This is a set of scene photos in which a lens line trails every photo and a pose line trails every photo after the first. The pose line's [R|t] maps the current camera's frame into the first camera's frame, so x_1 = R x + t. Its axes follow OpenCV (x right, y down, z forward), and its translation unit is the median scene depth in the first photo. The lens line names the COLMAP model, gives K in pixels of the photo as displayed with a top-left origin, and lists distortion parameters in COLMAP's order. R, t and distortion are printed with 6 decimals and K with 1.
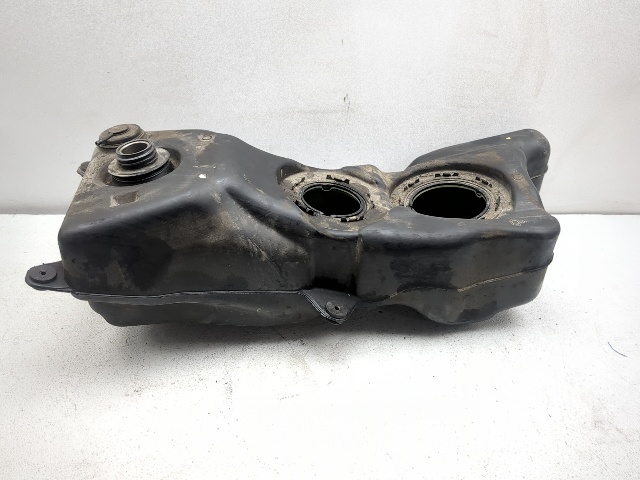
lens RADIAL K [[602.3, 0, 320.0], [0, 602.3, 240.0], [0, 0, 1]] dist [0.074844, -0.176583]
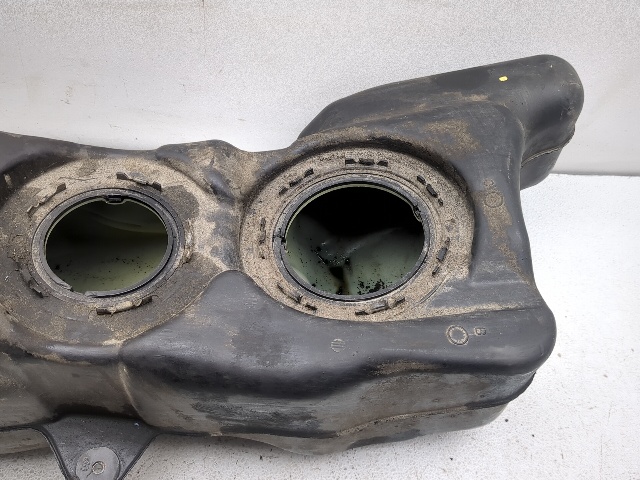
lens RADIAL K [[602.3, 0, 320.0], [0, 602.3, 240.0], [0, 0, 1]] dist [0.074844, -0.176583]
pose [[0.997056, 0.050677, -0.057539, 0.214295], [-0.028406, 0.941178, 0.336715, -0.230697], [0.071218, -0.334089, 0.939847, 0.512678]]
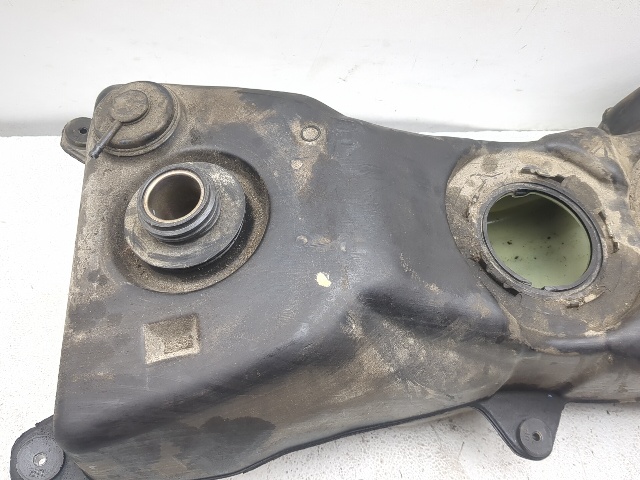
lens RADIAL K [[602.3, 0, 320.0], [0, 602.3, 240.0], [0, 0, 1]] dist [0.074844, -0.176583]
pose [[0.999743, 0.011922, -0.019289, -0.157032], [-0.001746, 0.888584, 0.458710, -0.296507], [0.022608, -0.458558, 0.888377, 0.487821]]
